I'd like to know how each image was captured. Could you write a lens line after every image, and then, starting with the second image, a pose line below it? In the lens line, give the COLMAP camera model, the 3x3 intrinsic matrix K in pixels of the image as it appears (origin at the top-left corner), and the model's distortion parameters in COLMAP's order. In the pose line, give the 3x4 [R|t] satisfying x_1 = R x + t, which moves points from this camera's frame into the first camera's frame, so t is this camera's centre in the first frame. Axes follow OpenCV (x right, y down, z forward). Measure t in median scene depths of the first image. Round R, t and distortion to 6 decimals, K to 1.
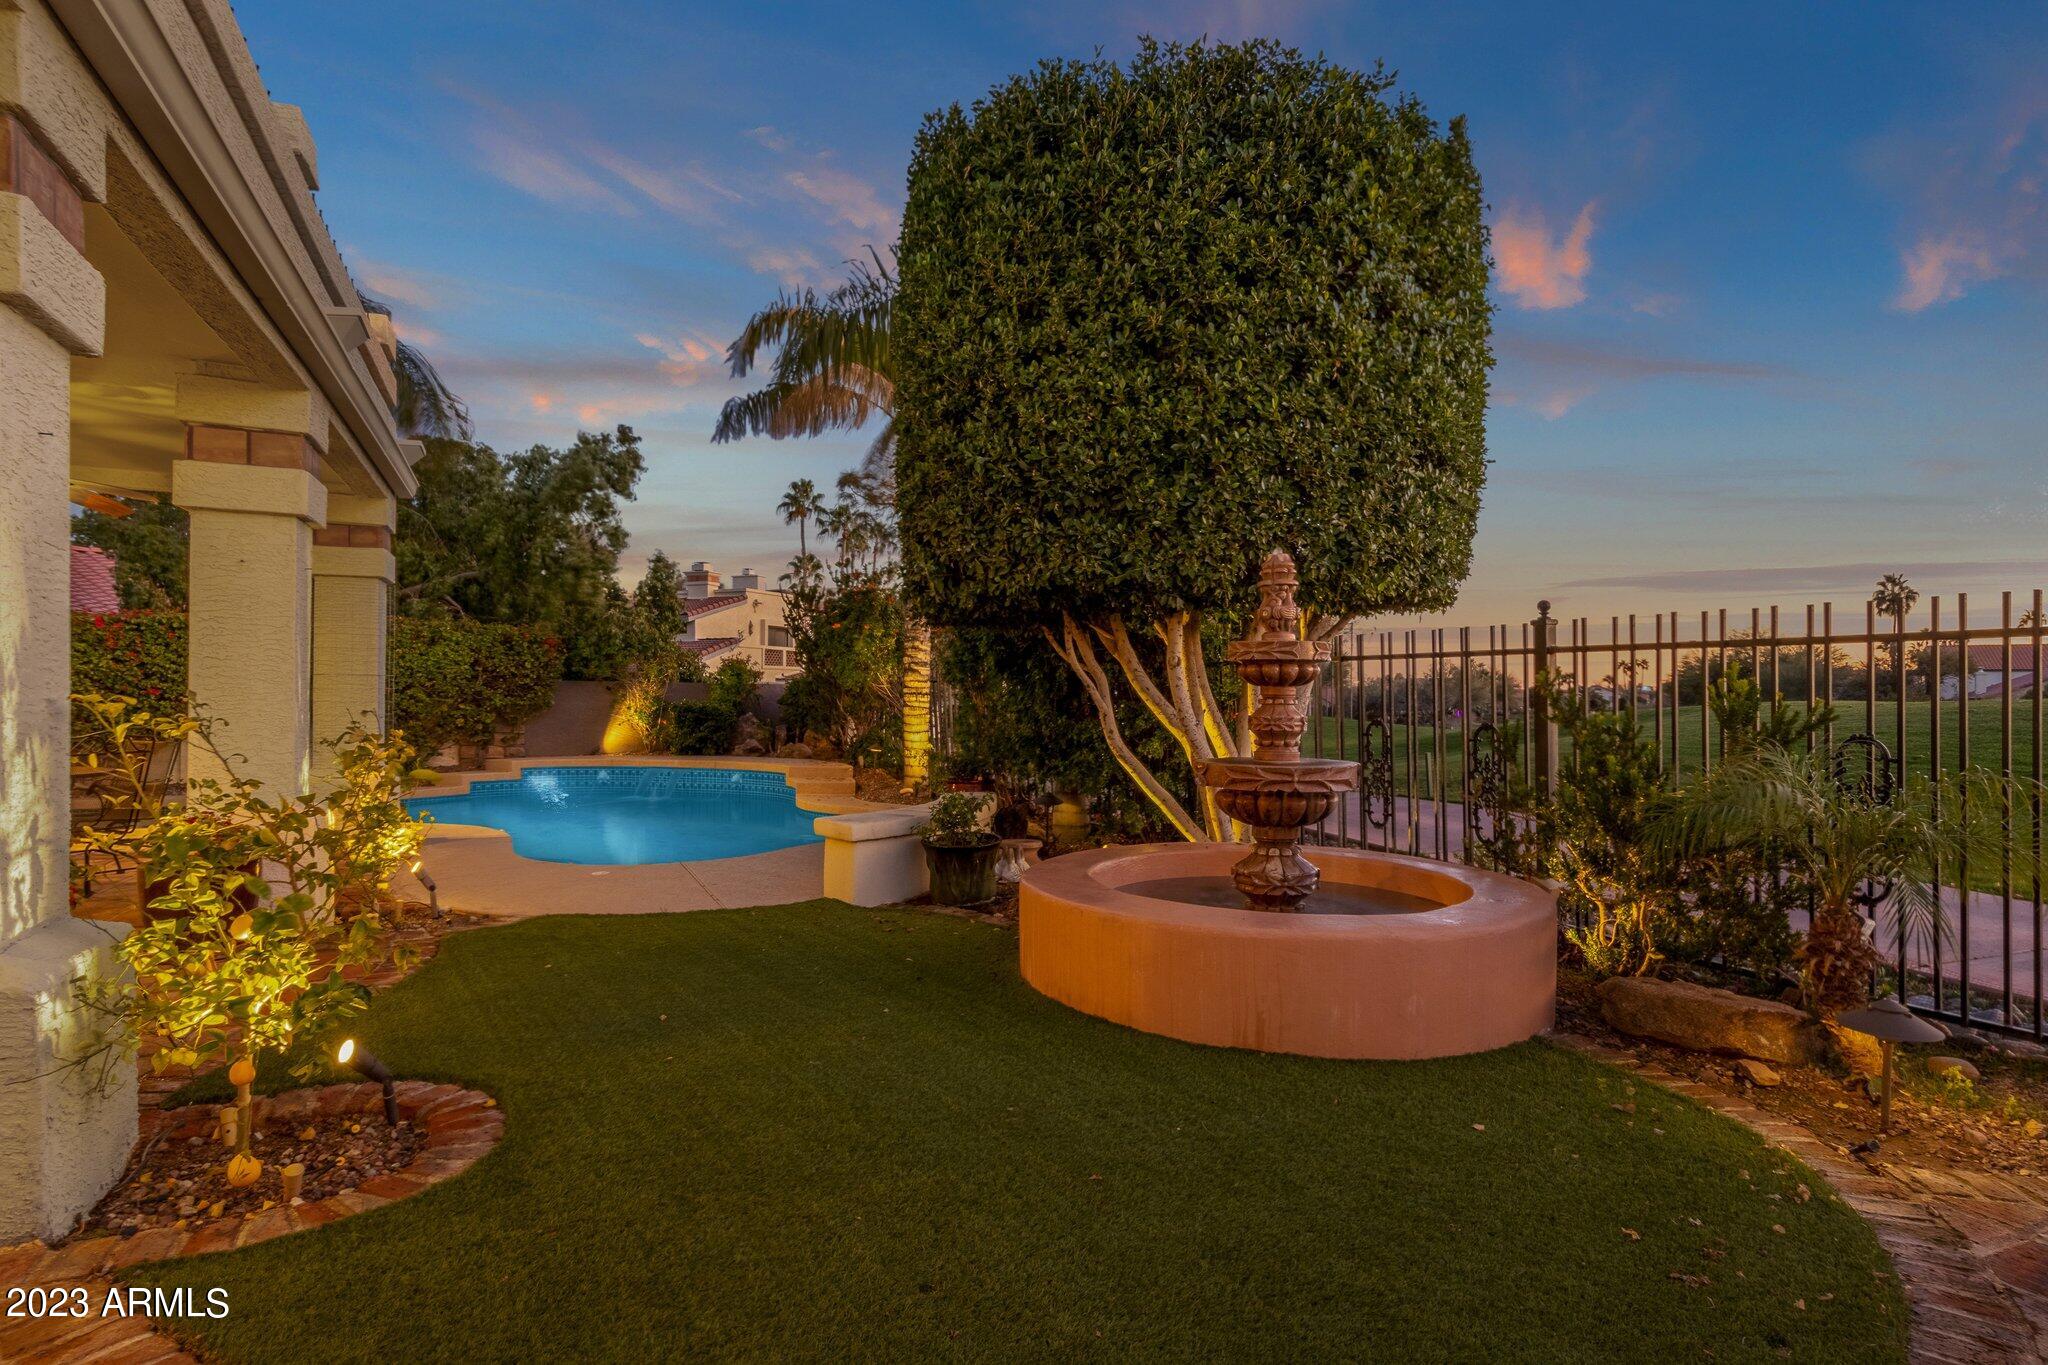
lens RADIAL K [[1099.4, 0, 1048.8], [0, 1099.4, 691.1], [0, 0, 1]] dist [0.014615, -0.000193]
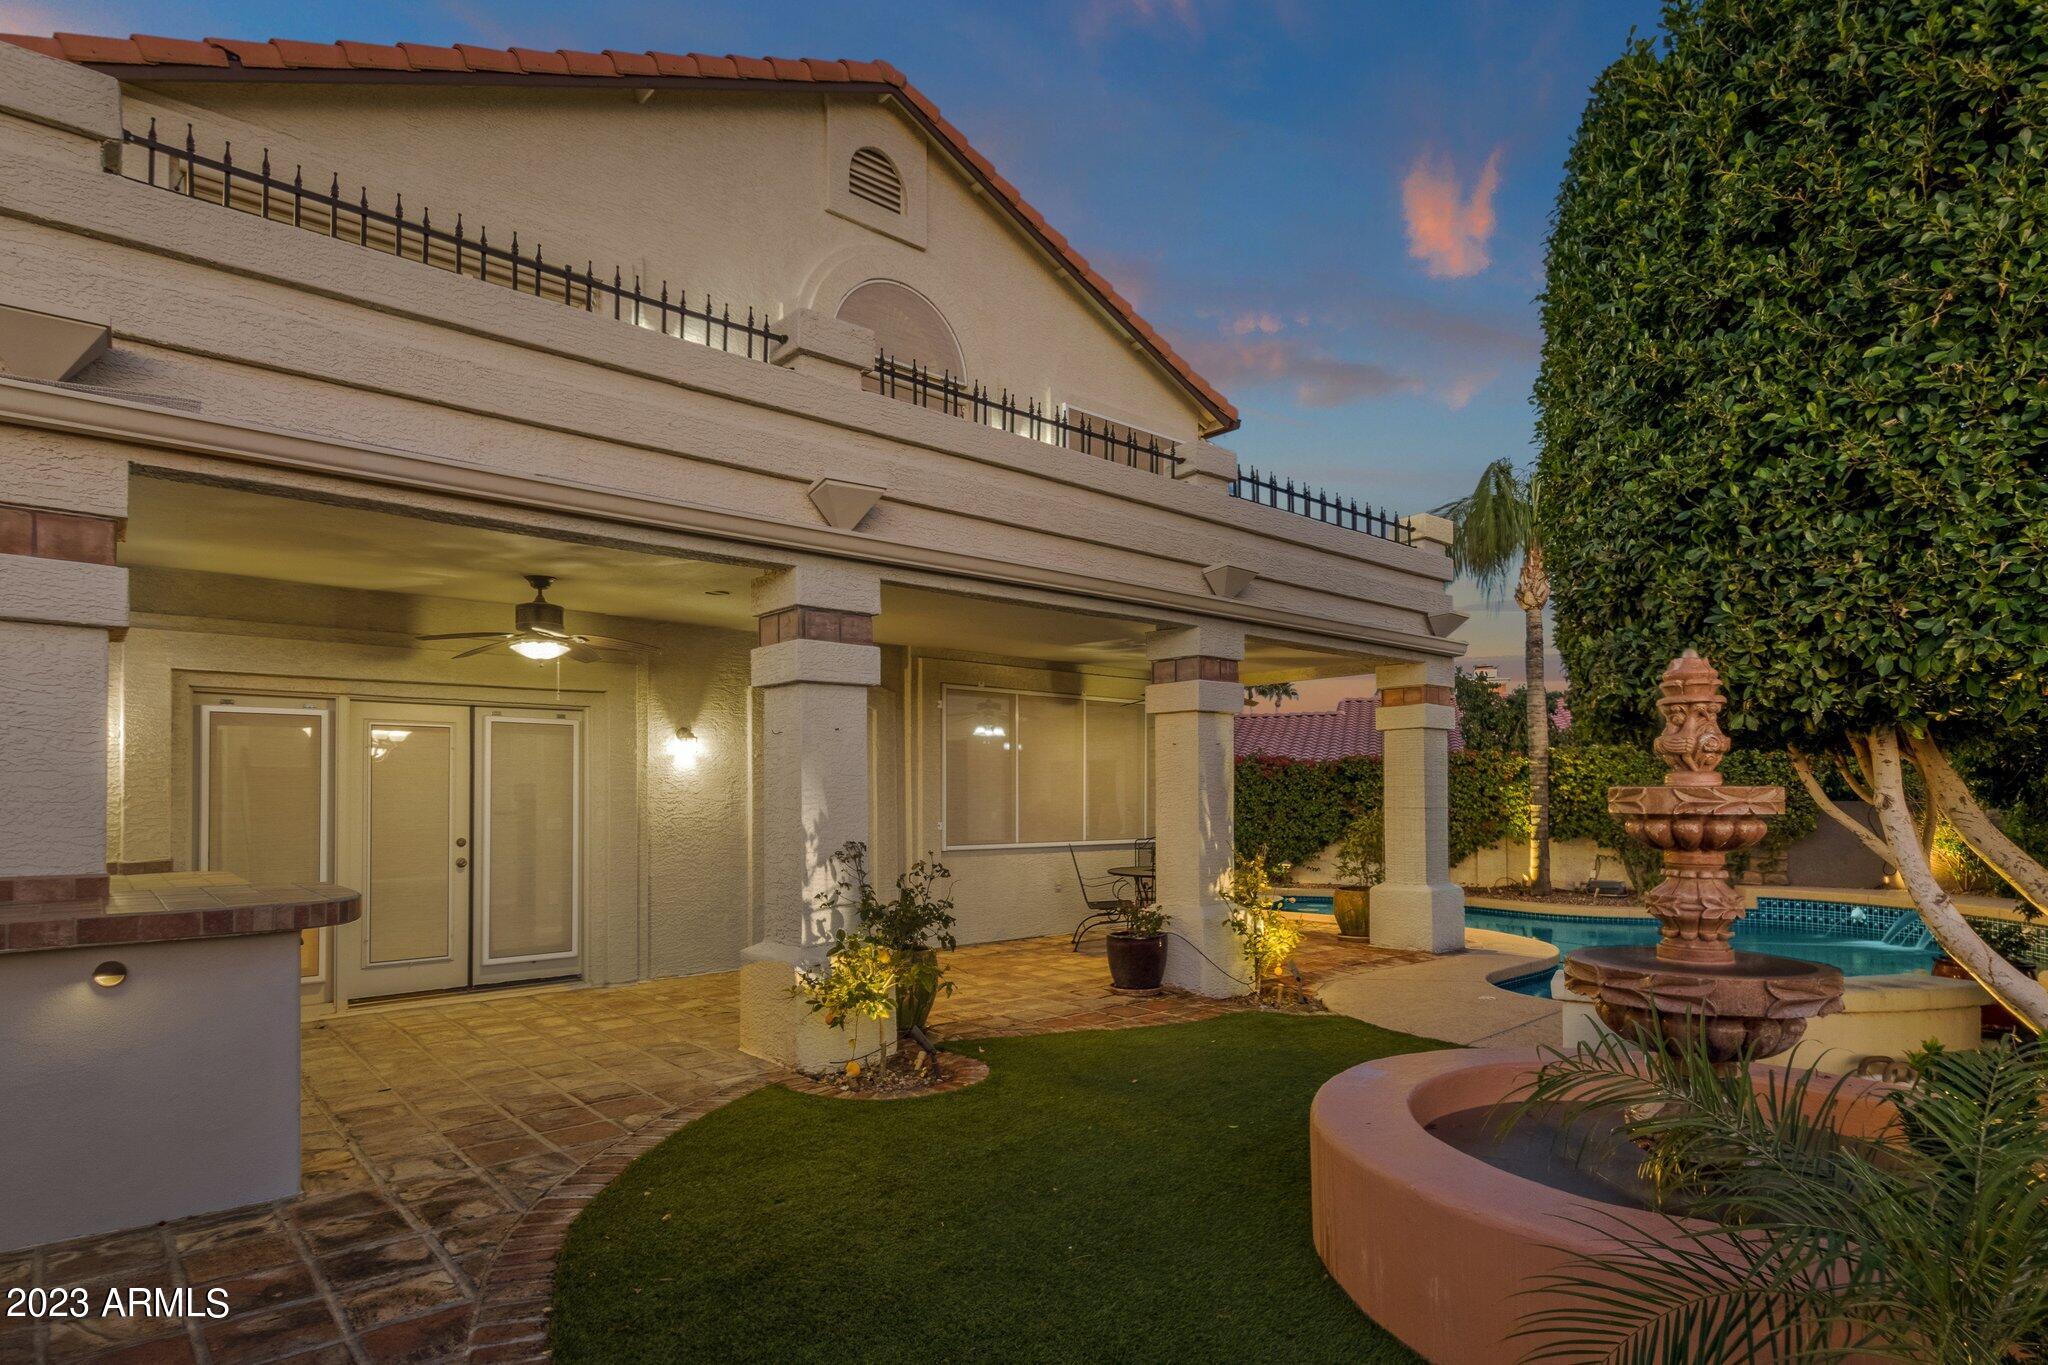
lens RADIAL K [[1103.9, 0, 1022.5], [0, 1103.9, 776.9], [0, 0, 1]] dist [0.038309, -0.000263]
pose [[0.287898, -0.026894, -0.957284, 0.233243], [0.007833, 0.999638, -0.025728, -0.011185], [0.957629, -0.000091, 0.288004, 0.126768]]
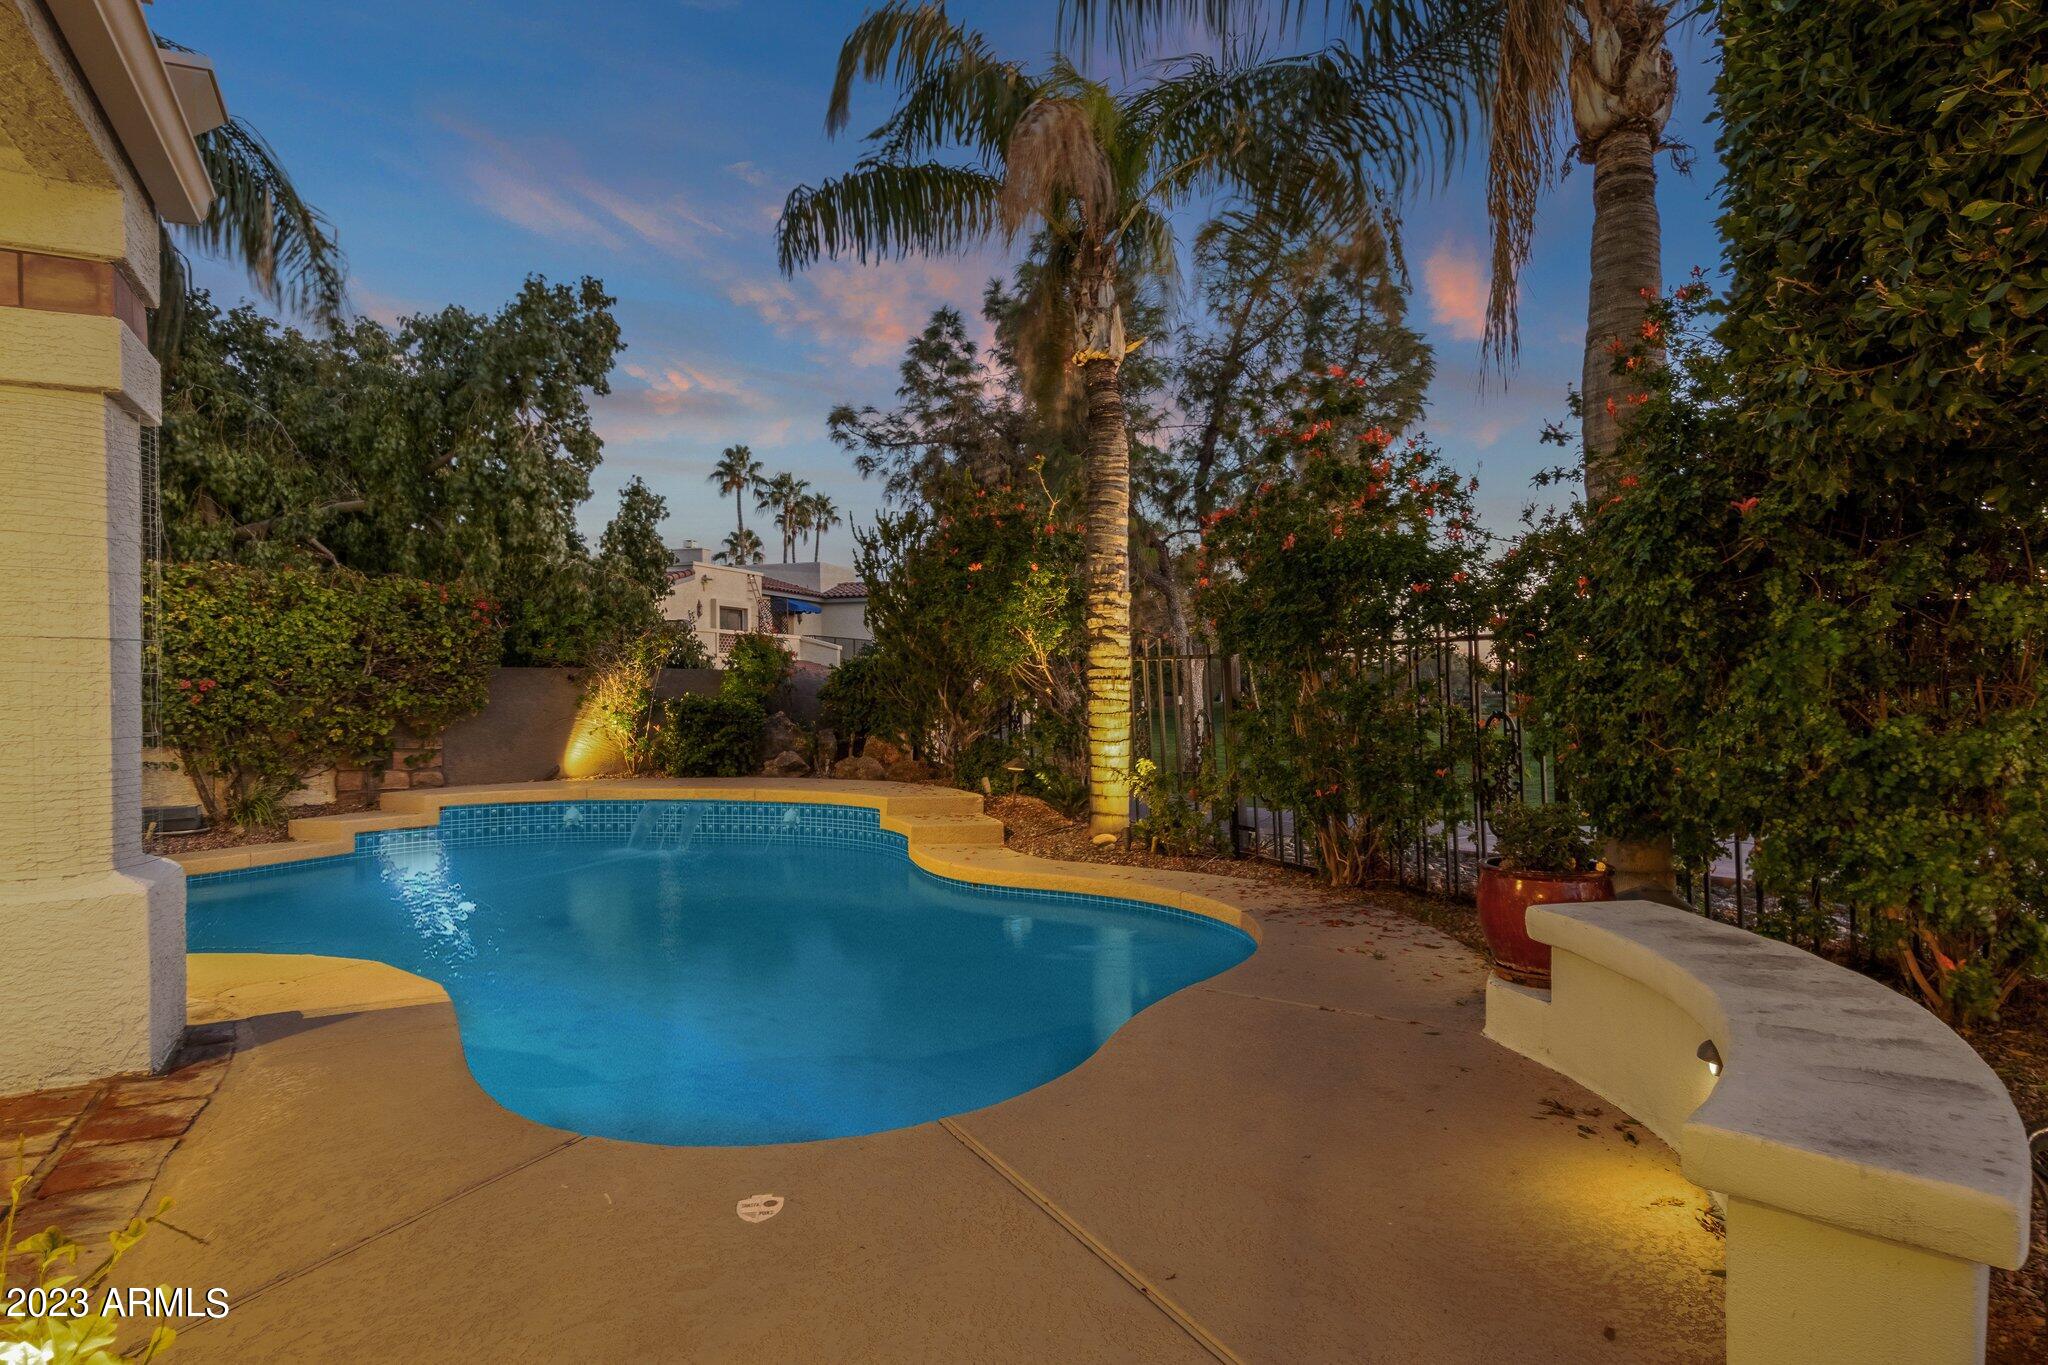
lens RADIAL K [[1140.1, 0, 1049.0], [0, 1140.1, 684.1], [0, 0, 1]] dist [0.022822, 0.000740]
pose [[0.997931, -0.013600, 0.062837, -0.162620], [0.013454, 0.999906, 0.002741, 0.002946], [-0.062869, -0.001890, 0.998020, 0.309004]]
